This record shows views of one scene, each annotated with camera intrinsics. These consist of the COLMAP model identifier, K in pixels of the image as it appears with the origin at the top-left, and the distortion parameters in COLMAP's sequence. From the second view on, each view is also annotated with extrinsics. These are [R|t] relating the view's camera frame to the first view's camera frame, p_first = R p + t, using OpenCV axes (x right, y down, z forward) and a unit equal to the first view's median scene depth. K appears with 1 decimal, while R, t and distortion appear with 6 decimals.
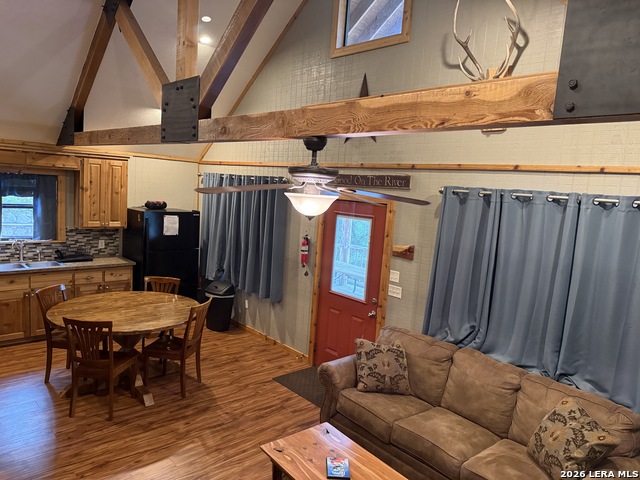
lens RADIAL K [[450.8, 0, 323.2], [0, 450.8, 240.6], [0, 0, 1]] dist [0.090065, 0.001121]
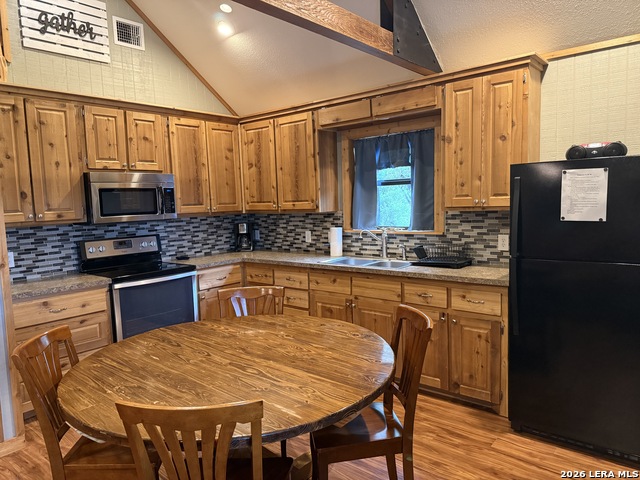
lens RADIAL K [[450.8, 0, 319.0], [0, 450.8, 240.9], [0, 0, 1]] dist [0.090065, 0.001121]
pose [[0.117653, 0.015285, -0.992937, 0.022237], [-0.079182, 0.996842, 0.005963, 0.020956], [0.989893, 0.077922, 0.118492, 0.771370]]
